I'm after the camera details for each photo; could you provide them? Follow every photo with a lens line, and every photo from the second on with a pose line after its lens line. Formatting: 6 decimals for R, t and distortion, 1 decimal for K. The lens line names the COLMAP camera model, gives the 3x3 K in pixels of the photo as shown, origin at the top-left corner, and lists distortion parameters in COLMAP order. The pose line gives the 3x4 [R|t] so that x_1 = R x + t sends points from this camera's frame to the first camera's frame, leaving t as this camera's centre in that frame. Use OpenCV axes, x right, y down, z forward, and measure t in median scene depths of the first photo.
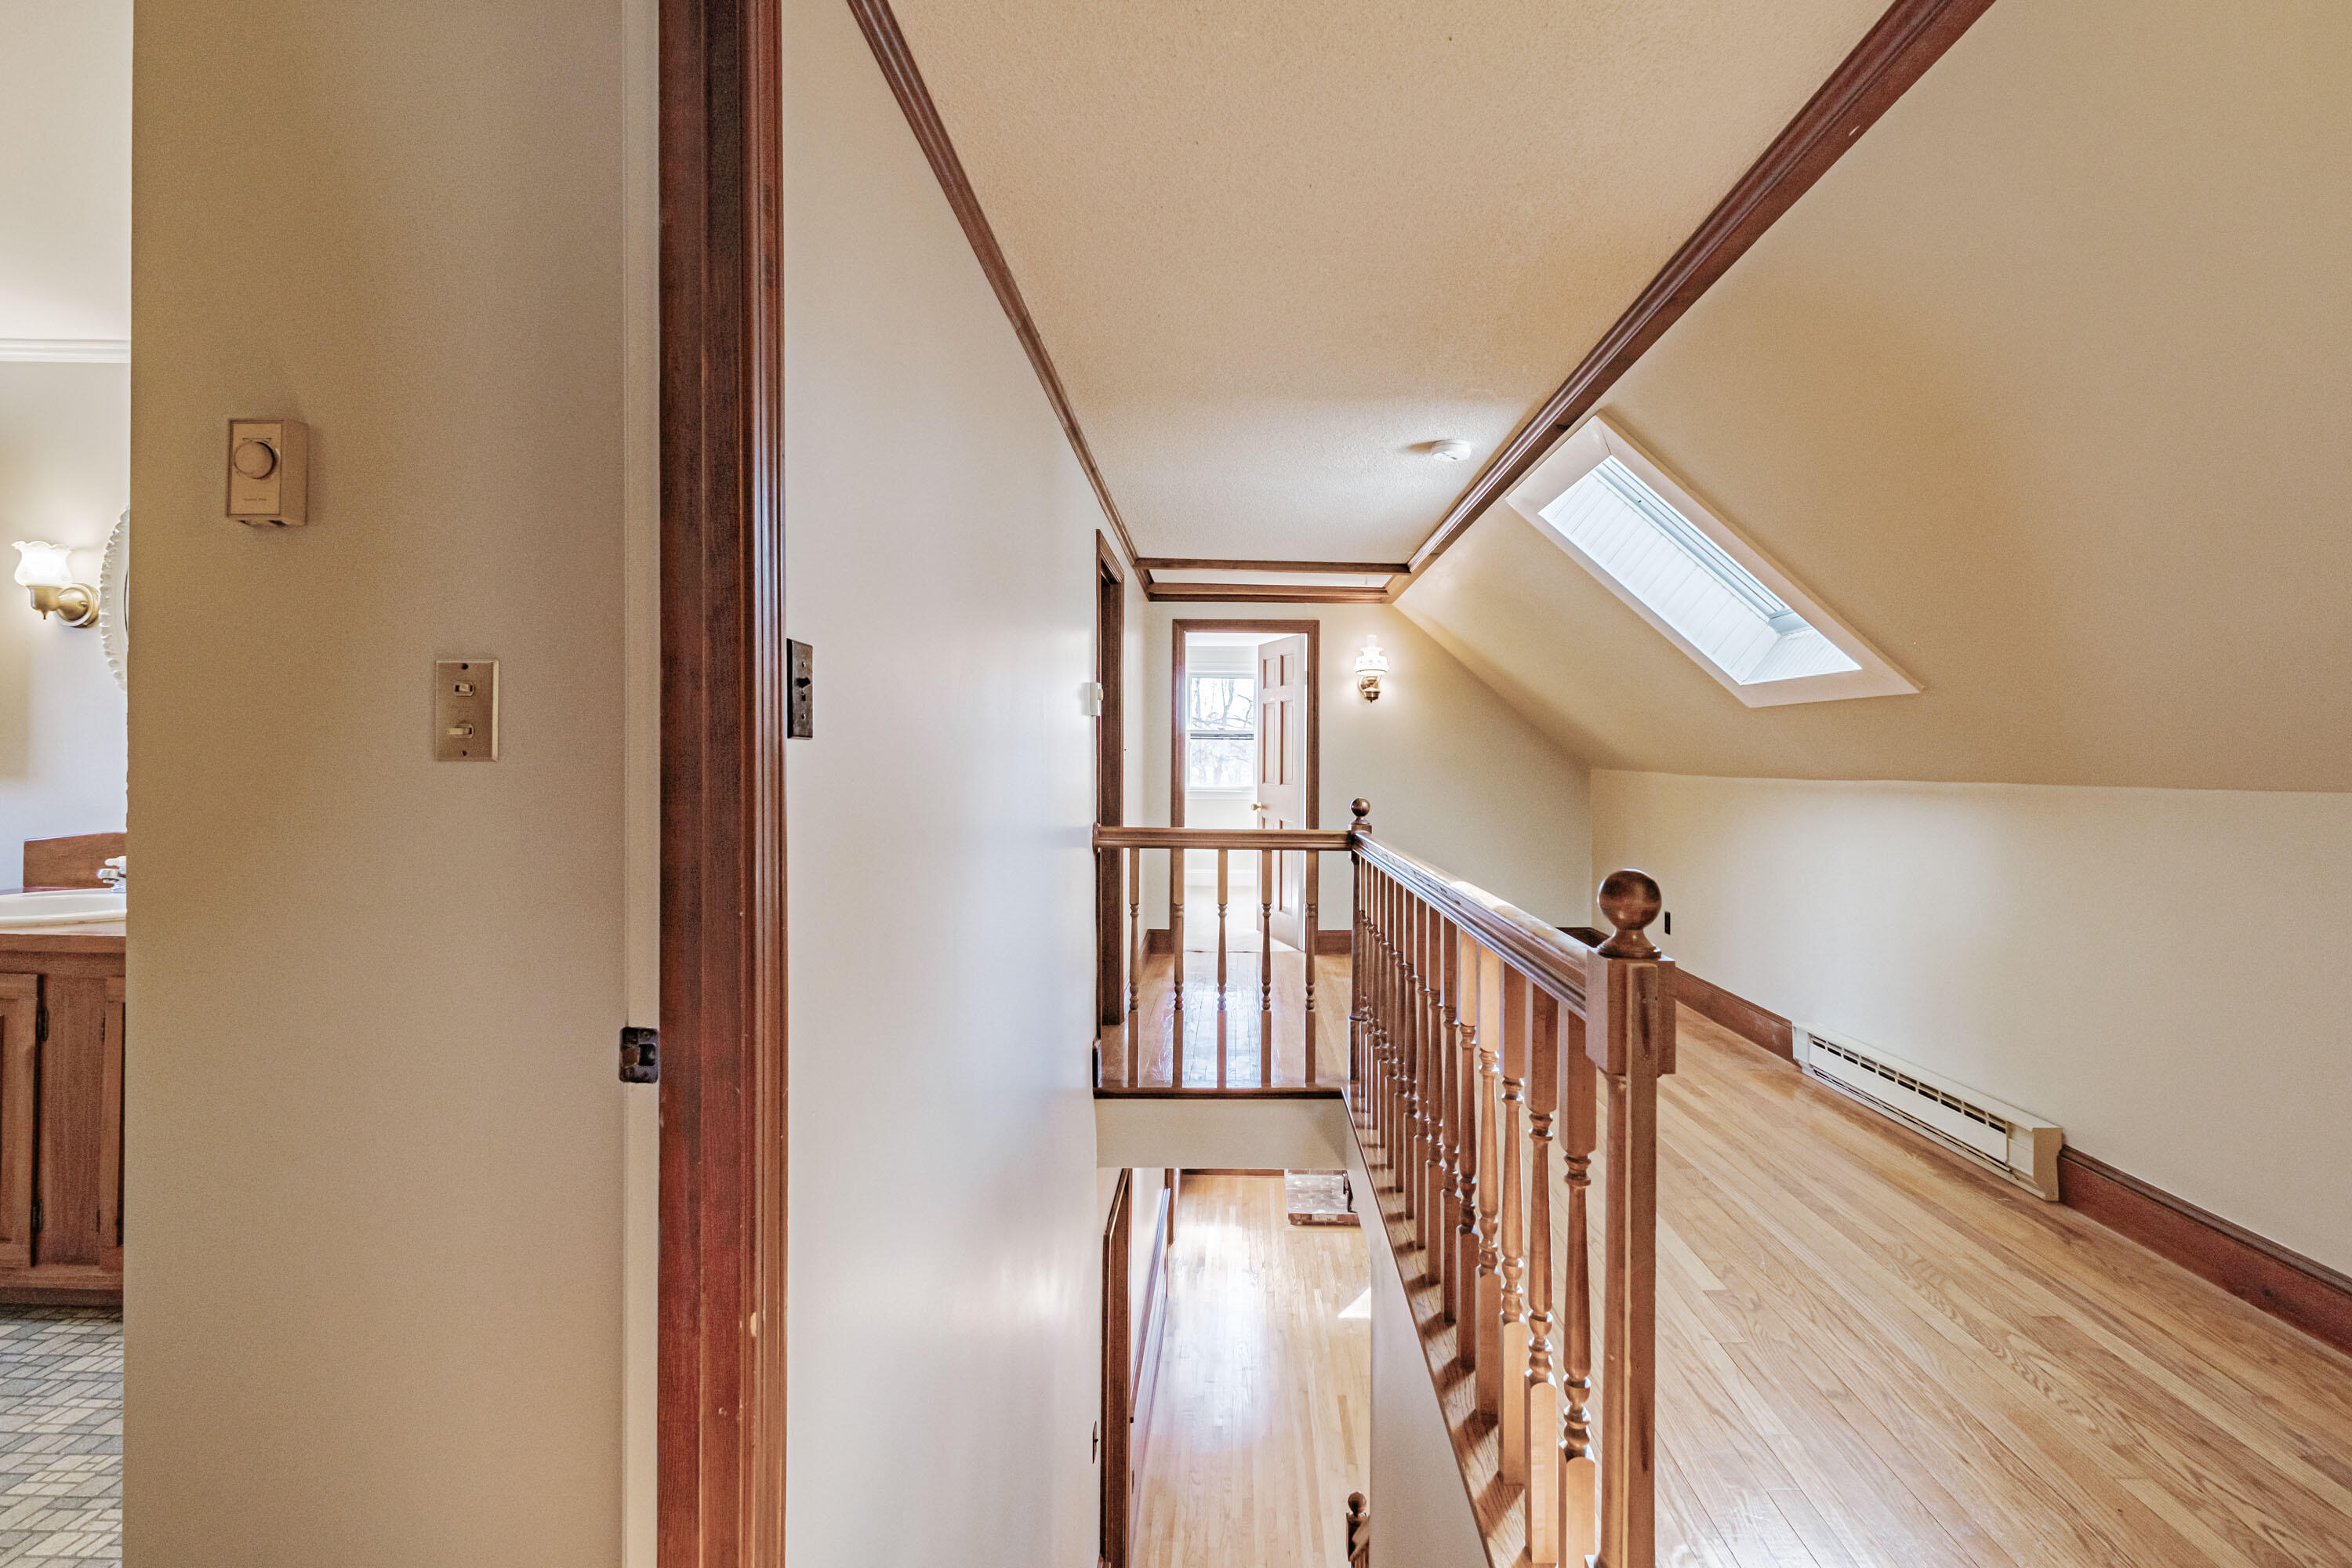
lens RADIAL K [[1063.0, 0, 1195.9], [0, 1063.0, 766.0], [0, 0, 1]] dist [-0.001253, -0.000666]
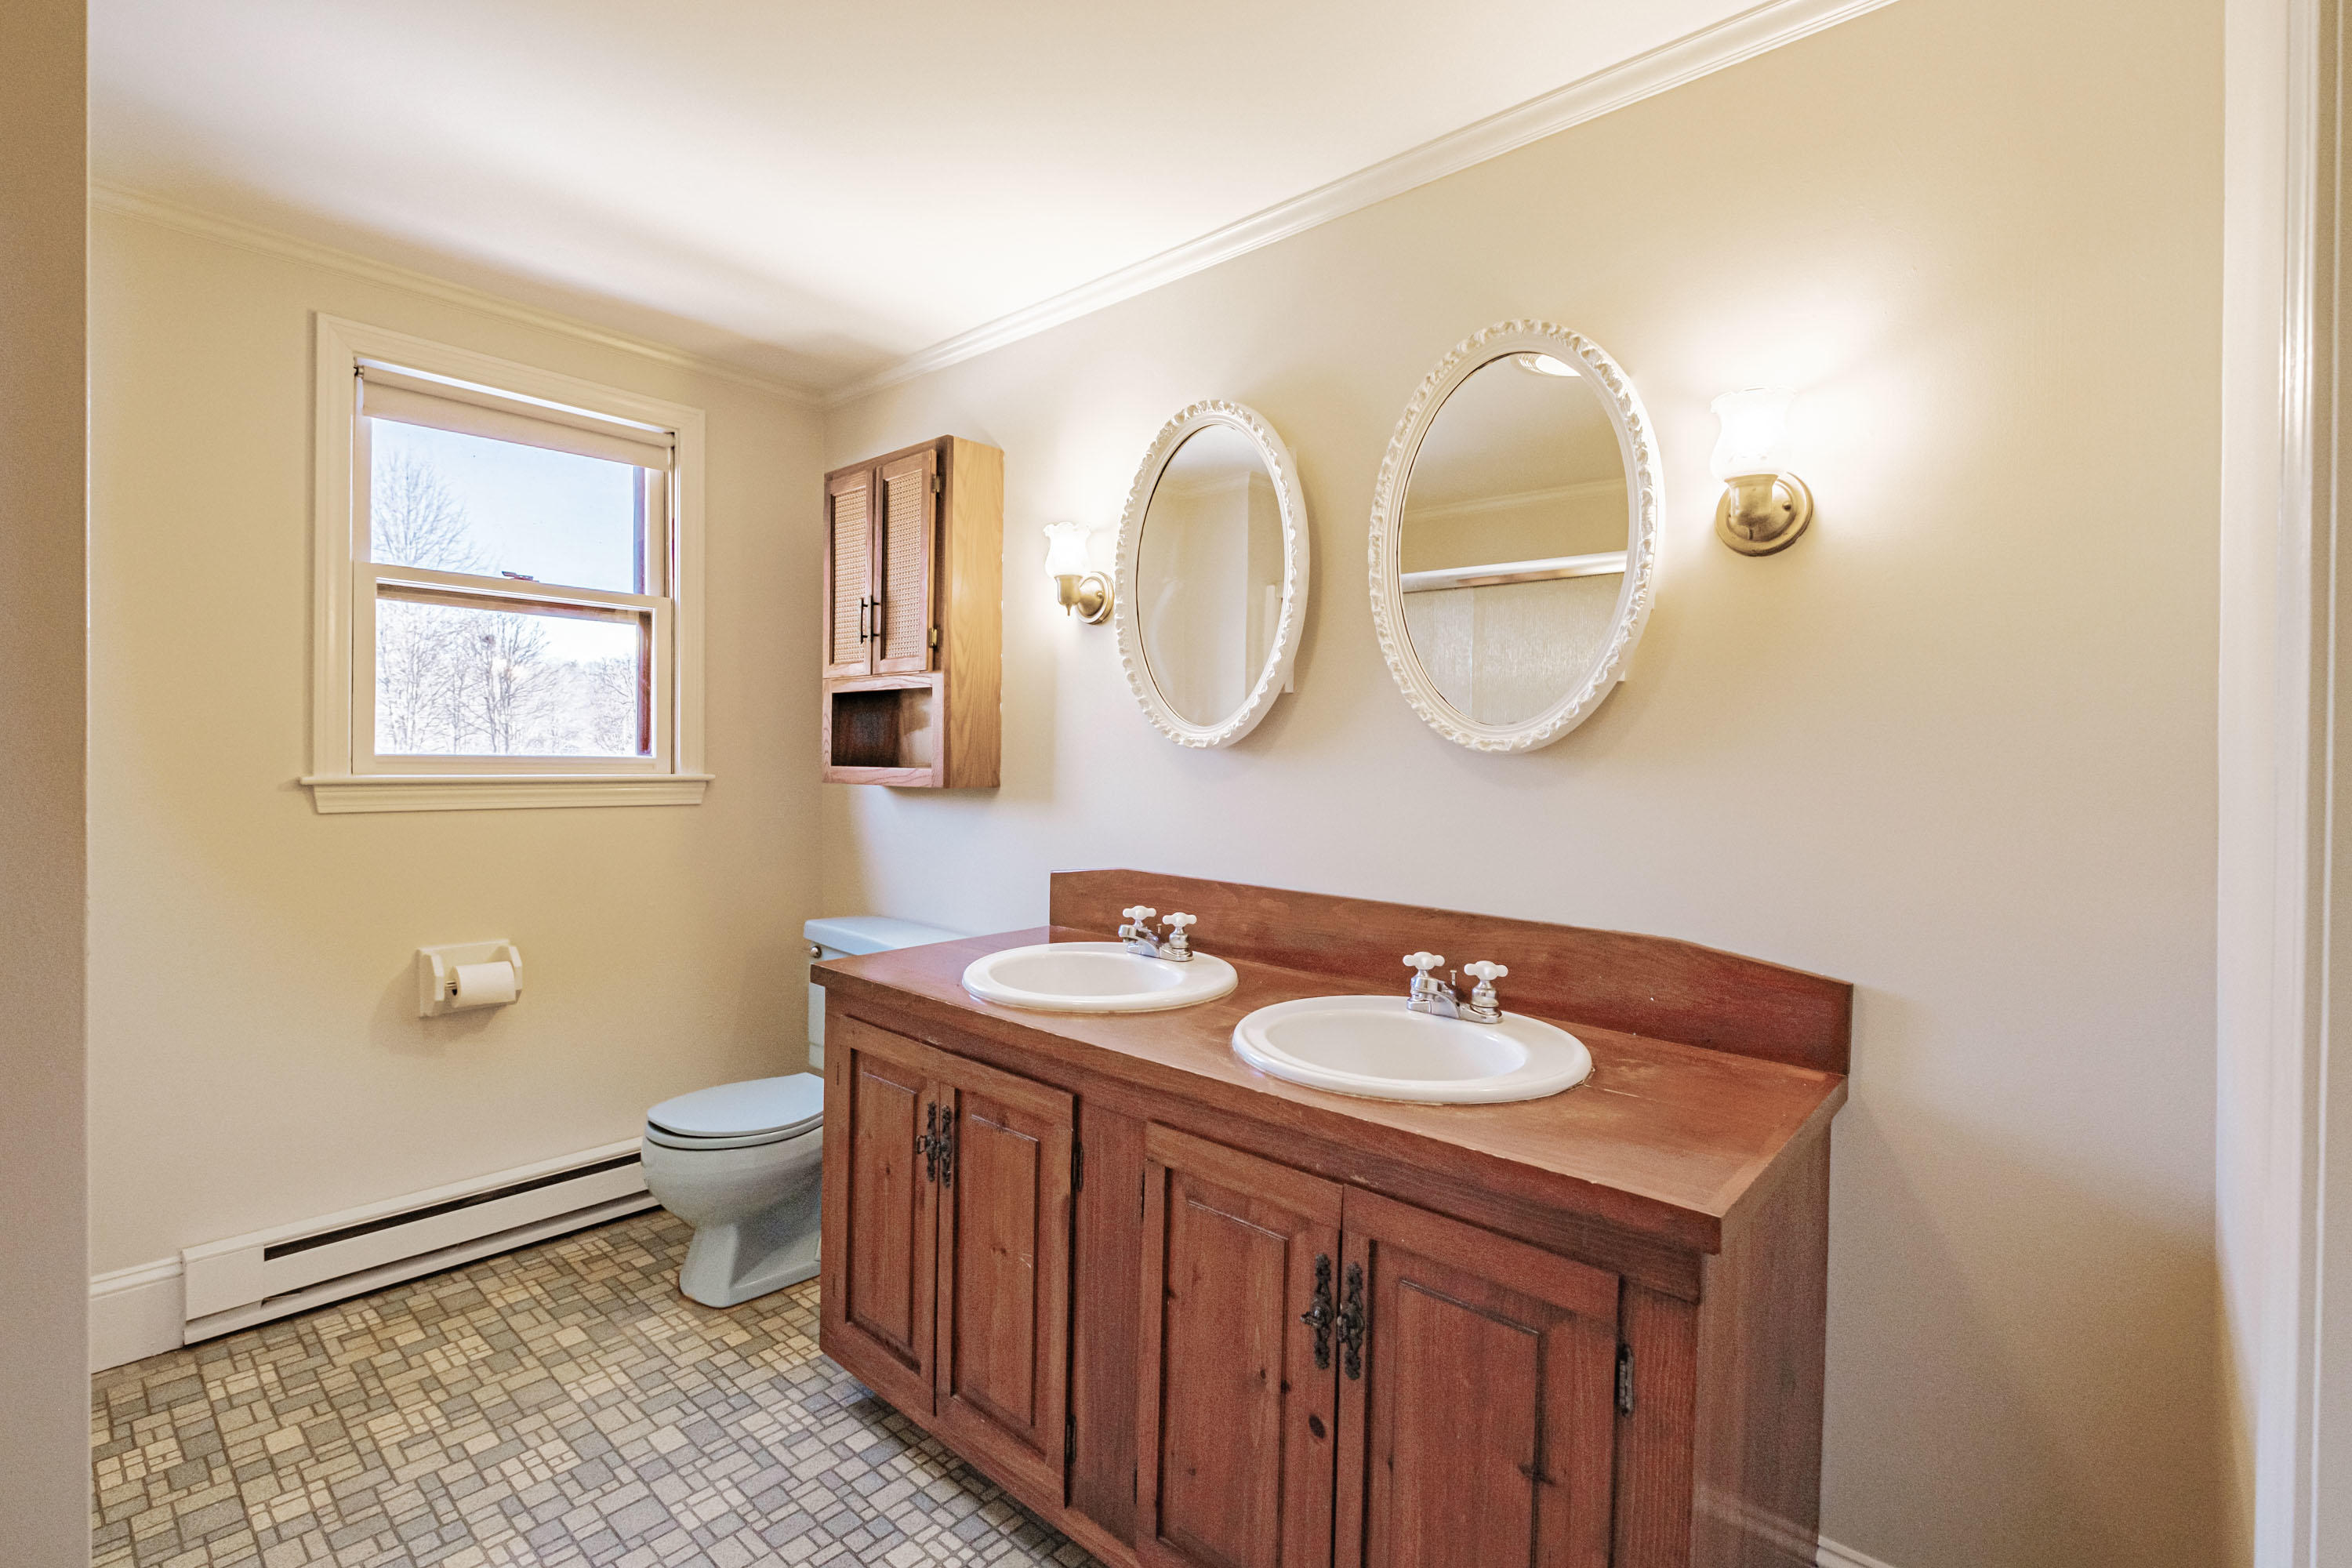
lens RADIAL K [[1063.0, 0, 1169.8], [0, 1063.0, 774.8], [0, 0, 1]] dist [-0.001253, -0.000666]
pose [[0.761663, 0.015225, -0.647794, -0.472639], [-0.007532, 0.999864, 0.014645, -0.023129], [0.647929, -0.006275, 0.761675, 0.404731]]
